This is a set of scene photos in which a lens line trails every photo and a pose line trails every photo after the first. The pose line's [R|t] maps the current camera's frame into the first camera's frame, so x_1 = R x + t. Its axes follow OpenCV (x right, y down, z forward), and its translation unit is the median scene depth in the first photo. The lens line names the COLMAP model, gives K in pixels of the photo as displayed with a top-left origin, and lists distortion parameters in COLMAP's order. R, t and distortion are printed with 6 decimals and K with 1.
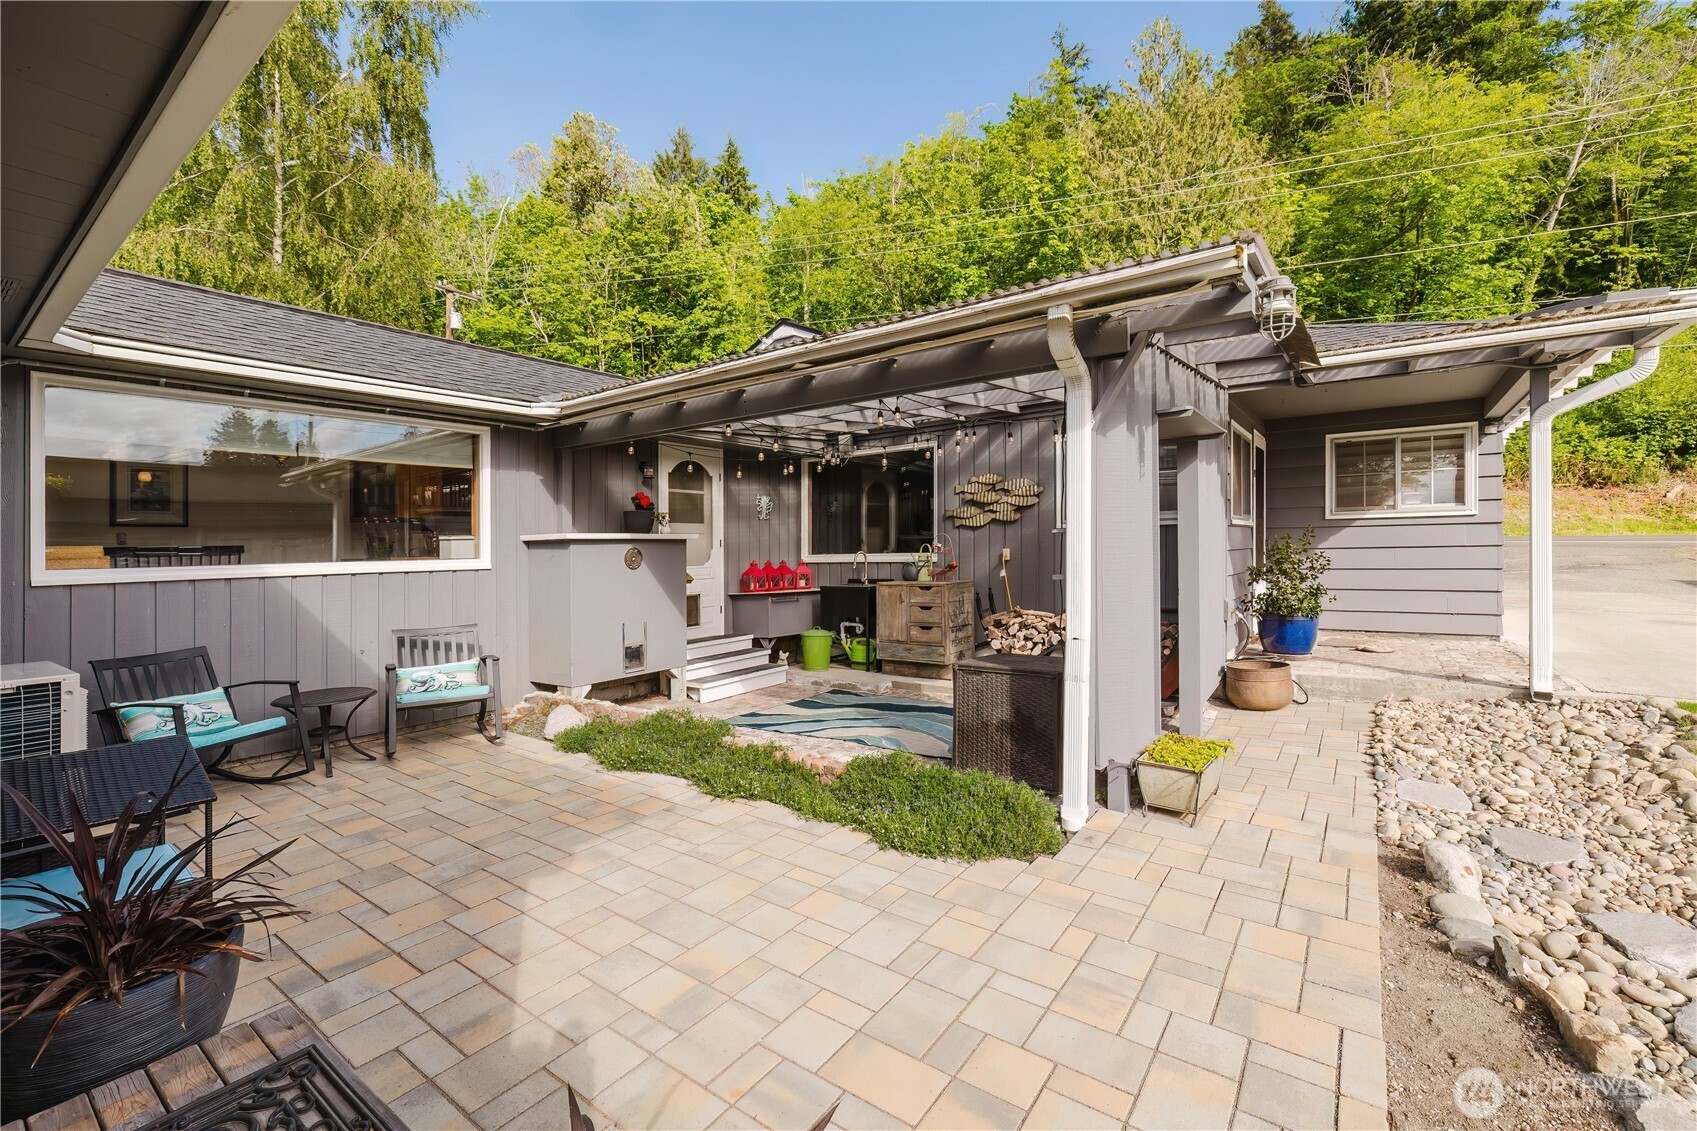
lens RADIAL K [[711.1, 0, 848.5], [0, 711.1, 565.5], [0, 0, 1]] dist [0.001228, -0.000021]
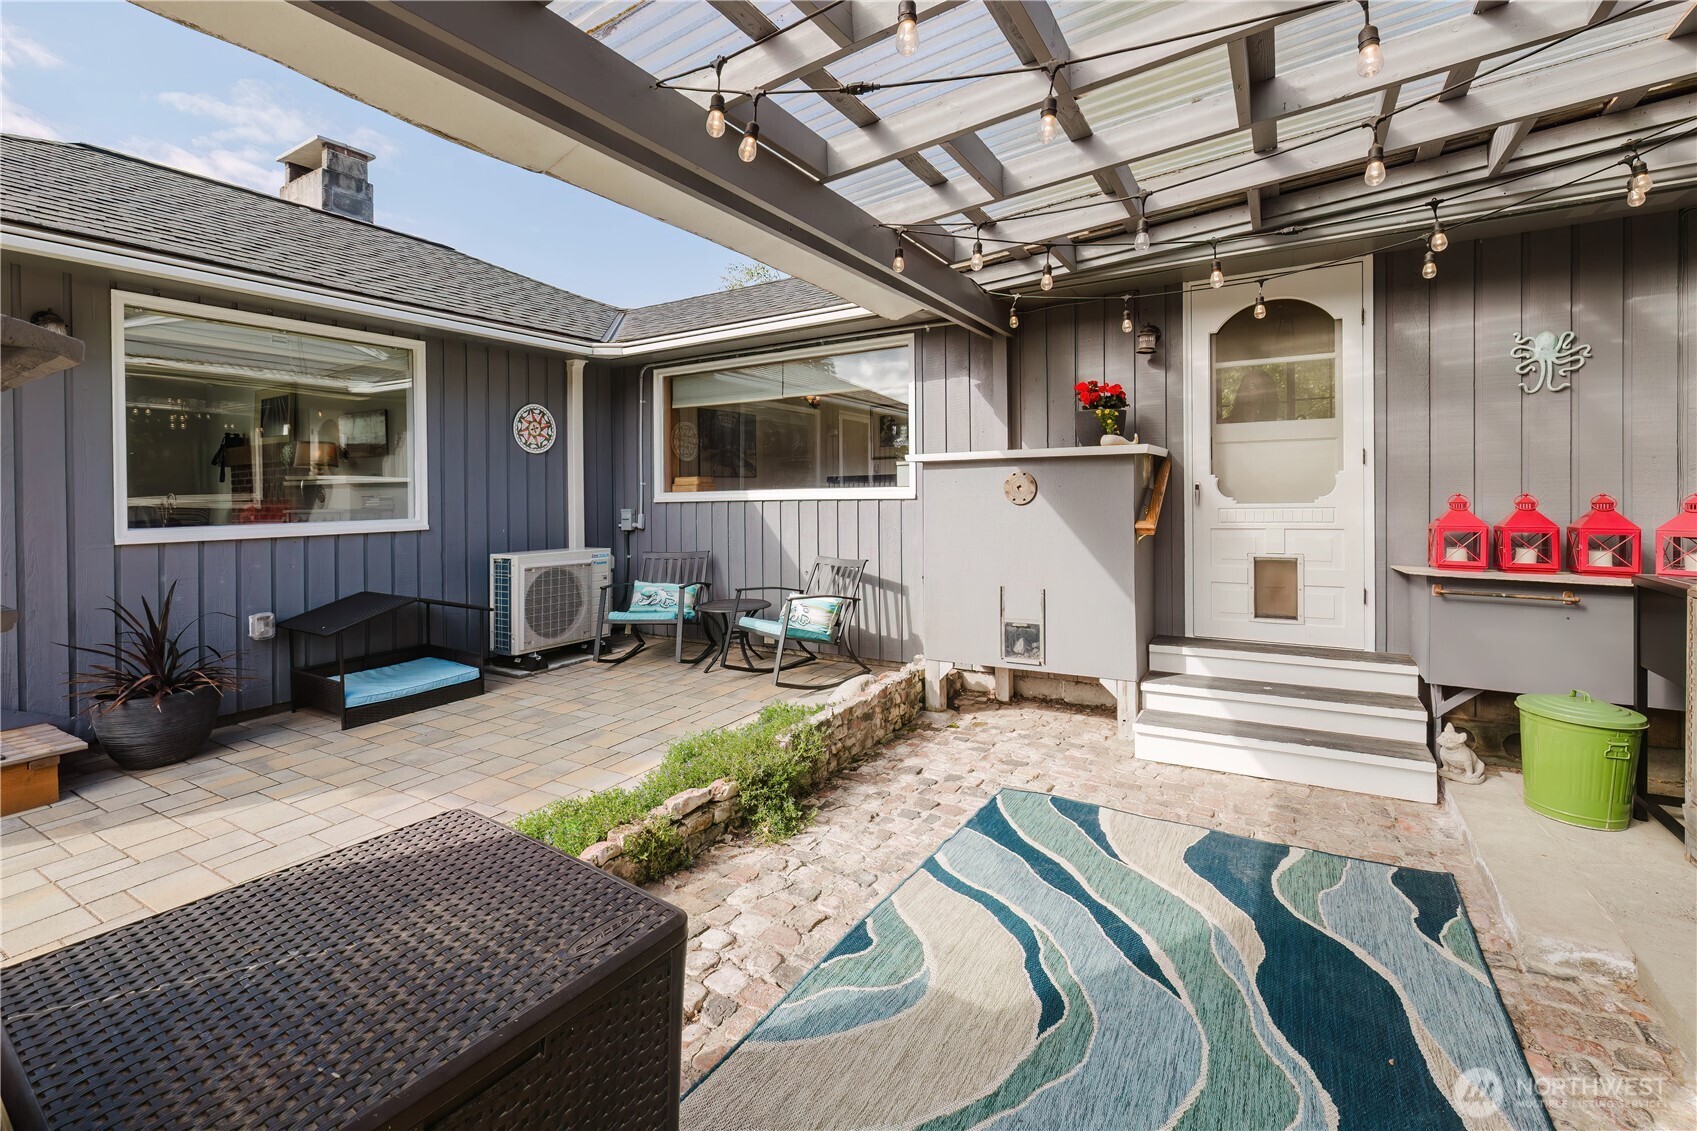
lens RADIAL K [[741.3, 0, 839.7], [0, 741.3, 484.3], [0, 0, 1]] dist [0.001802, 0.000132]
pose [[0.085868, 0.008224, -0.996273, 0.295430], [-0.004379, 0.999959, 0.007877, -0.015347], [0.996297, 0.003687, 0.085900, 0.644563]]
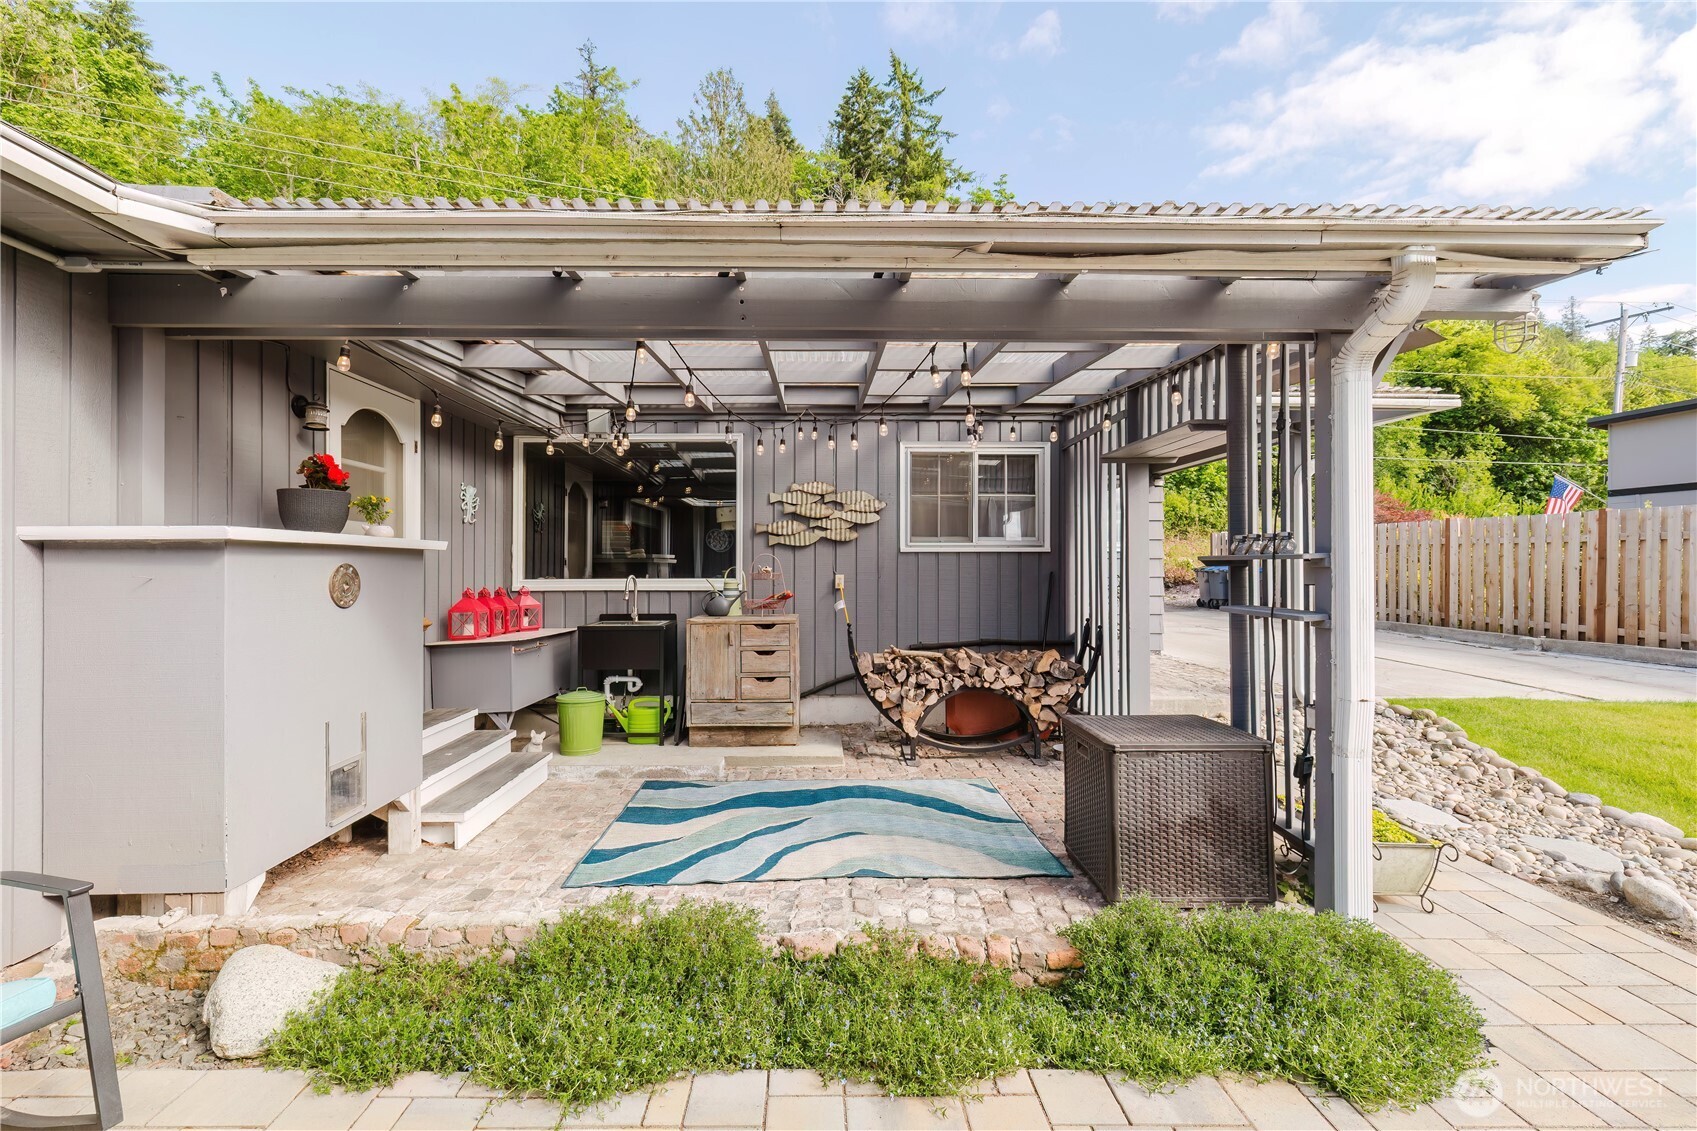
lens RADIAL K [[707.6, 0, 823.4], [0, 707.6, 585.7], [0, 0, 1]] dist [-0.001656, -0.000481]
pose [[0.801873, 0.004345, 0.597478, -0.272539], [-0.000859, 0.999981, -0.006118, -0.005866], [-0.597493, 0.004393, 0.801862, 0.347566]]
